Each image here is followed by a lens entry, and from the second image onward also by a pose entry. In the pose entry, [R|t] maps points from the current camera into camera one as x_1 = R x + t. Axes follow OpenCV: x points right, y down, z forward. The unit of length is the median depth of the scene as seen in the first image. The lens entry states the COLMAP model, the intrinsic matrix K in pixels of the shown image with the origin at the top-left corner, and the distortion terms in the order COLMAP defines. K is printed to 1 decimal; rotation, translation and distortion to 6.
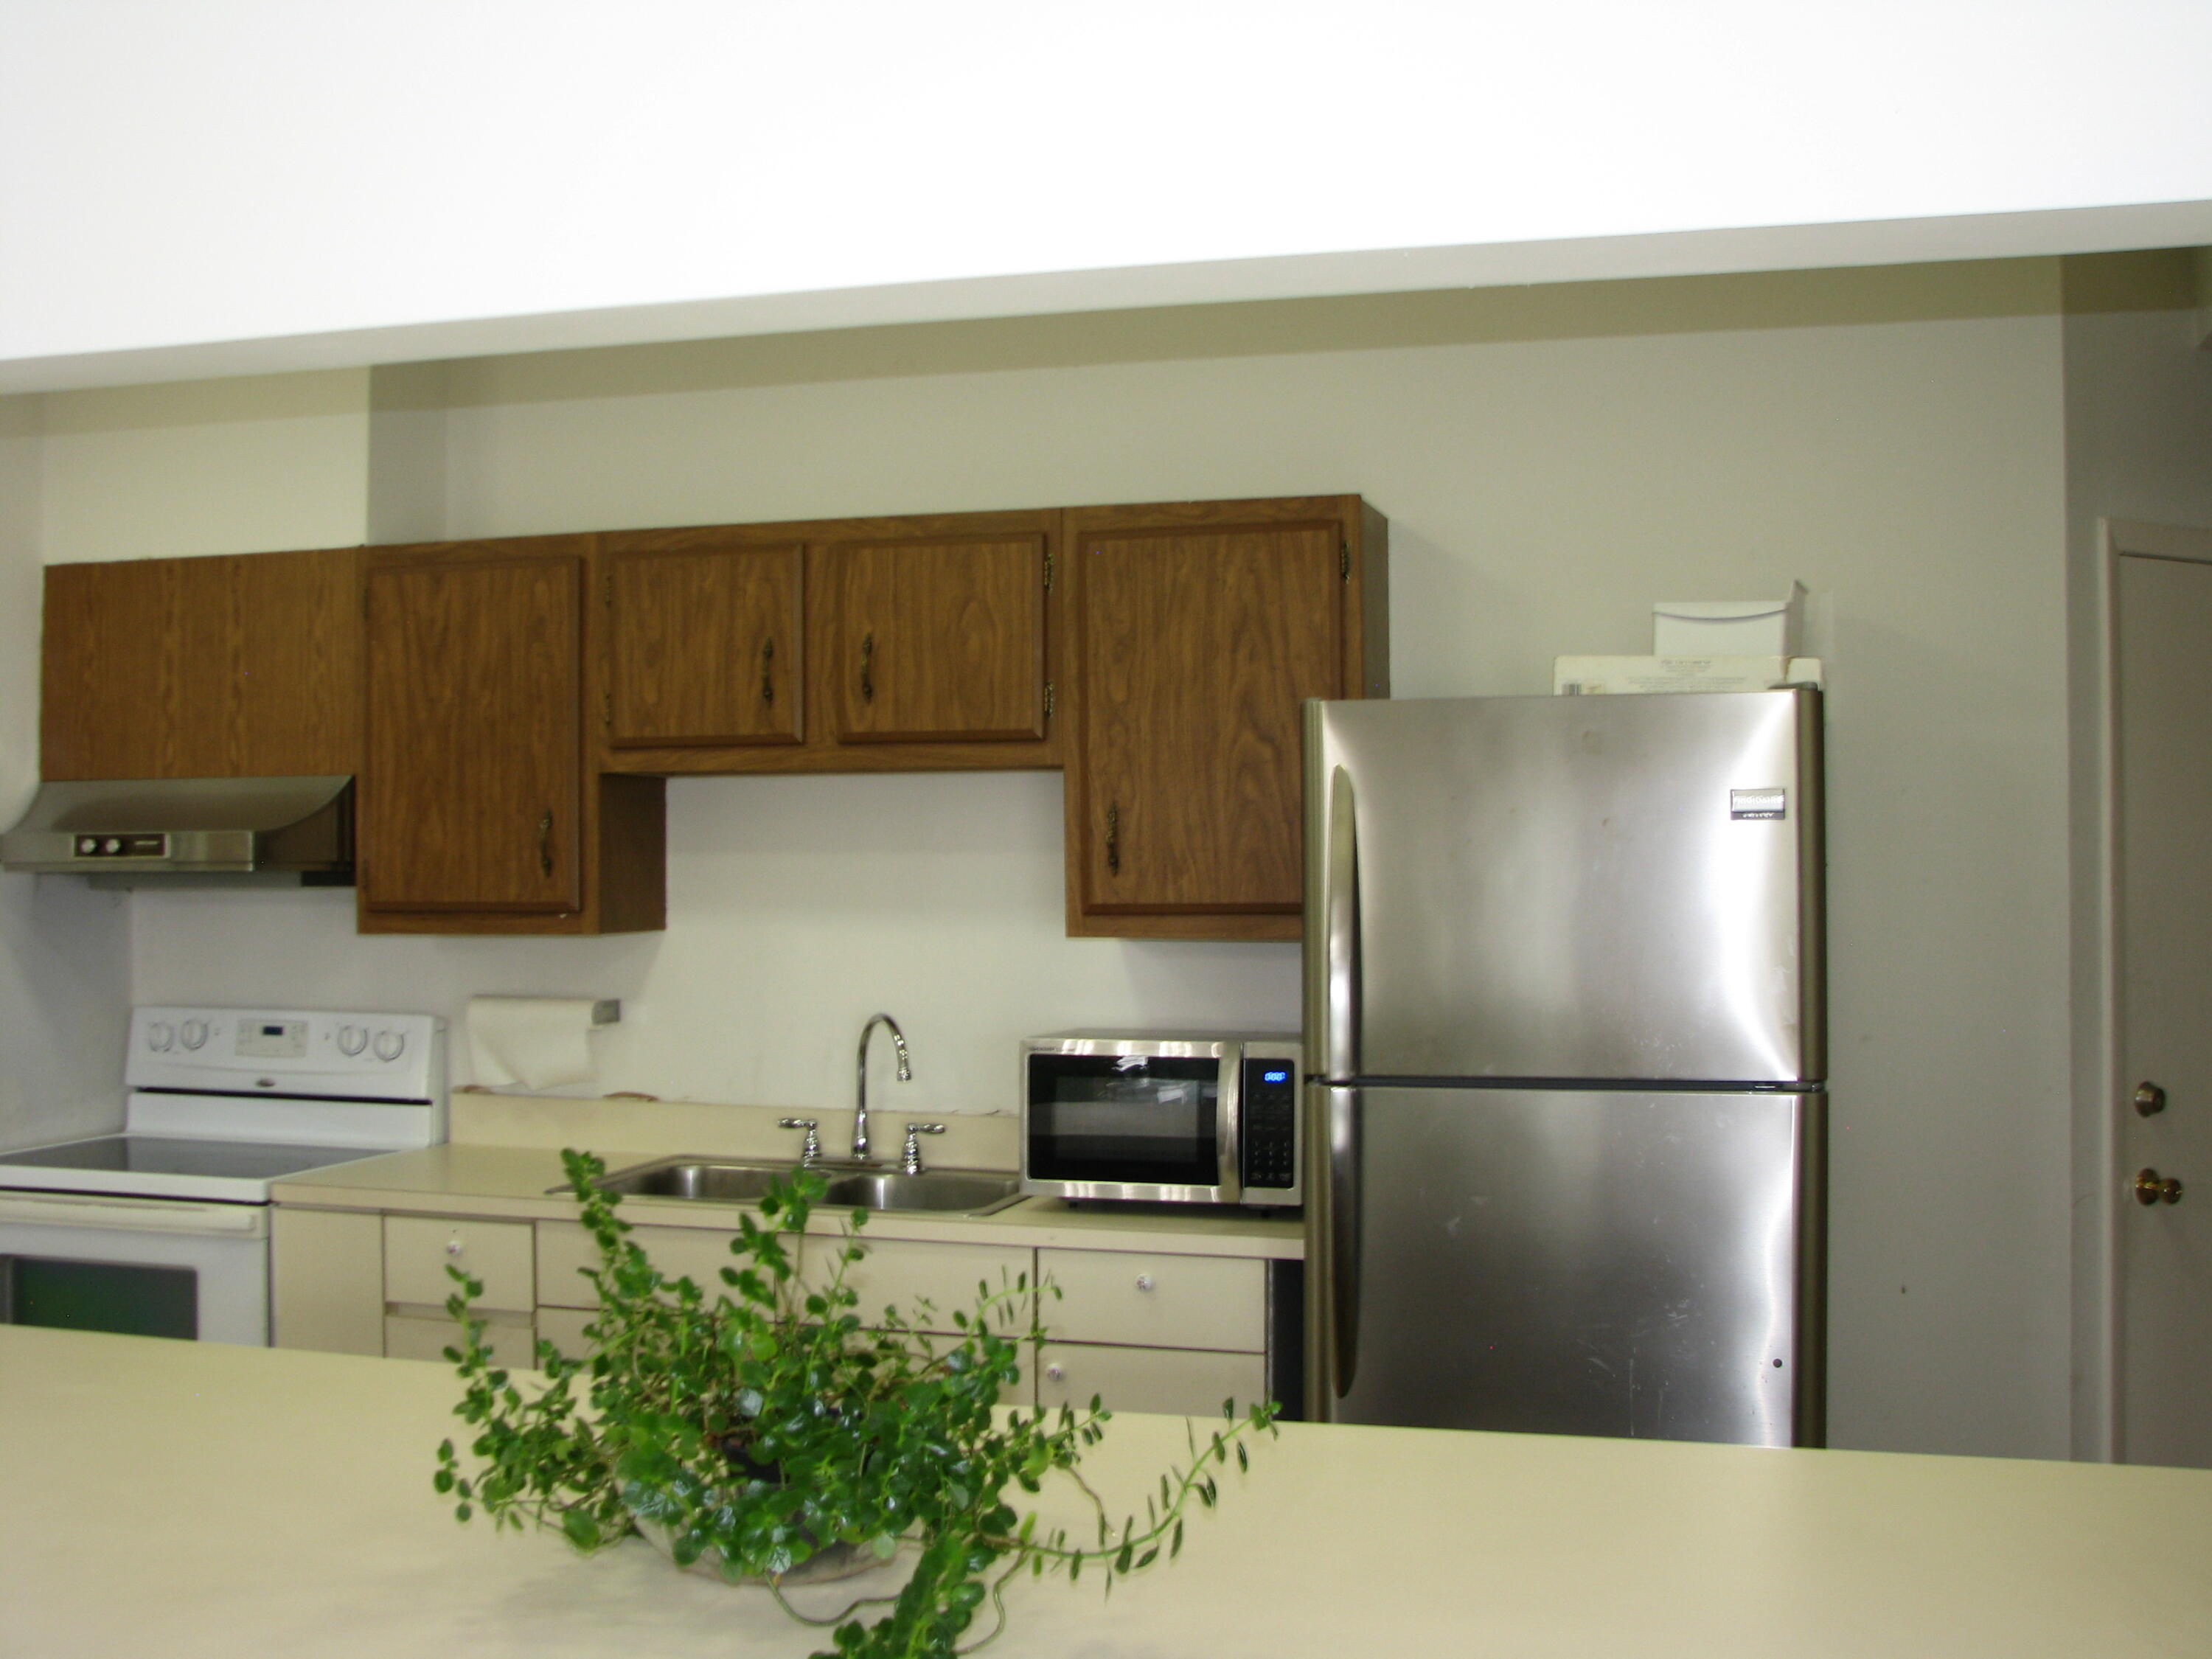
lens RADIAL K [[2363.2, 0, 1100.7], [0, 2363.2, 823.1], [0, 0, 1]] dist [-0.176295, 0.000000]
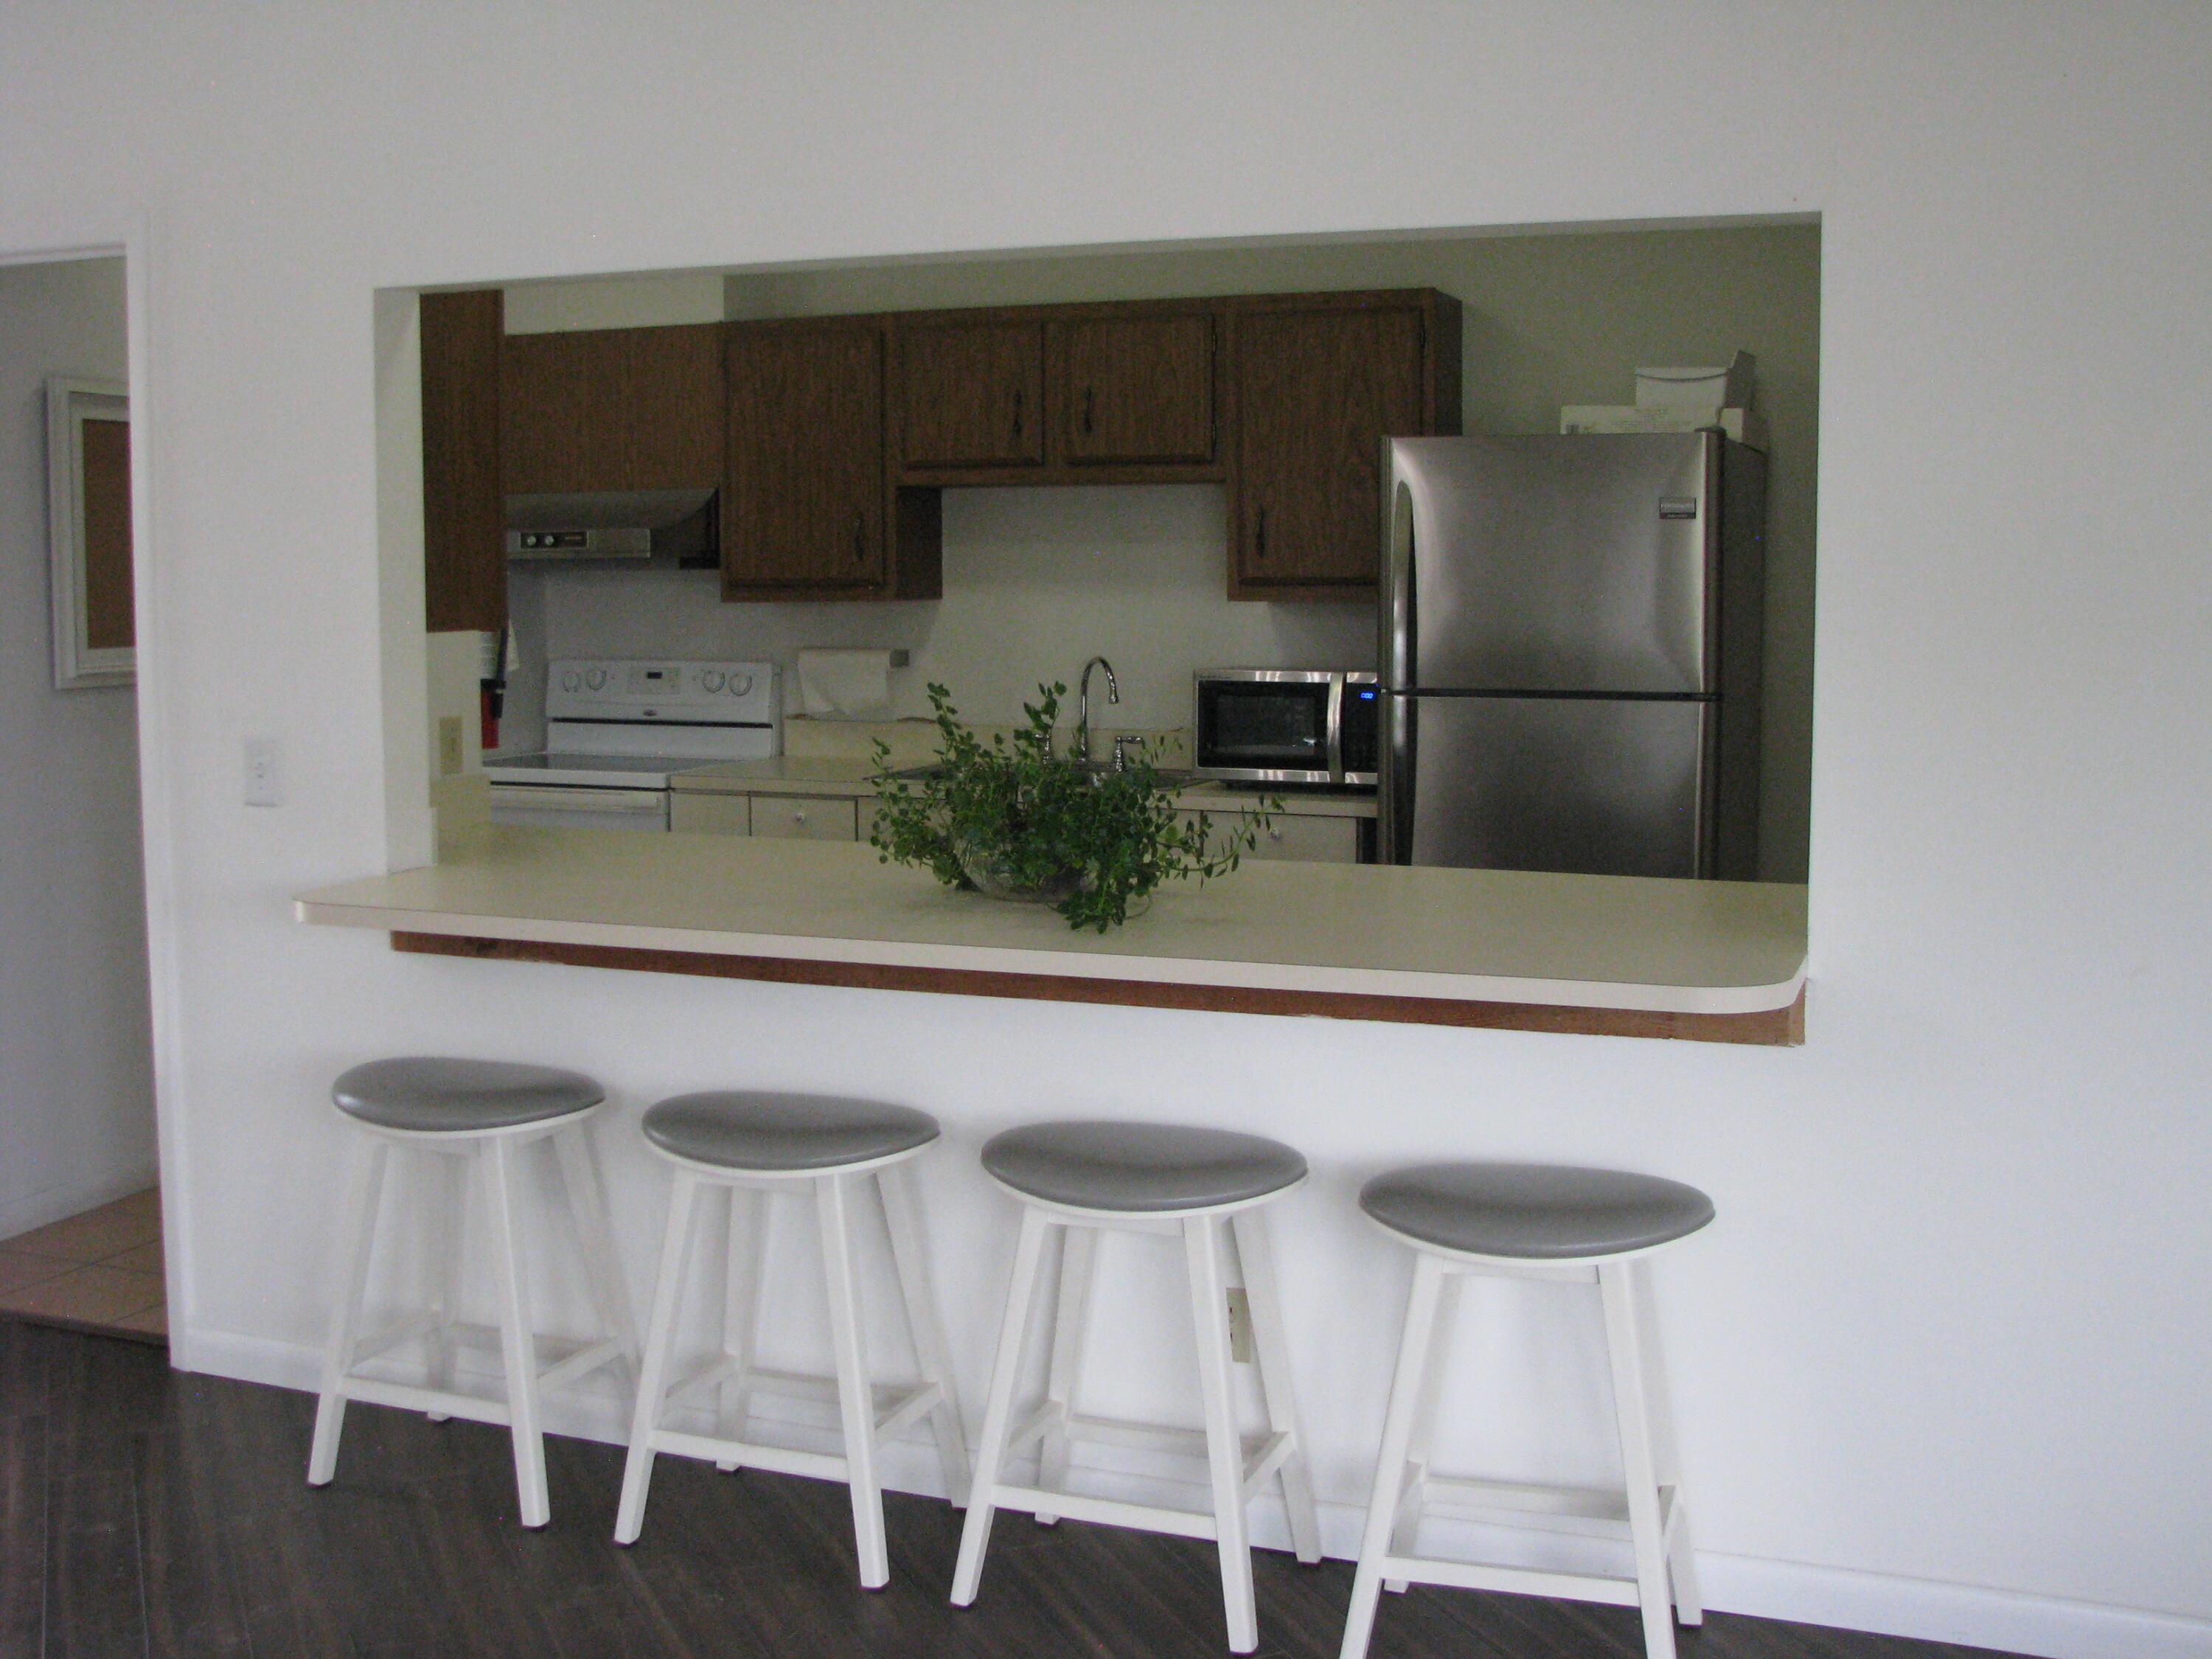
lens RADIAL K [[2363.2, 0, 1108.1], [0, 2363.2, 832.4], [0, 0, 1]] dist [-0.176295, 0.000000]
pose [[0.995880, 0.011827, -0.089911, 0.043011], [-0.000391, 0.992011, 0.126154, 0.007380], [0.090685, -0.125599, 0.987928, -0.424155]]
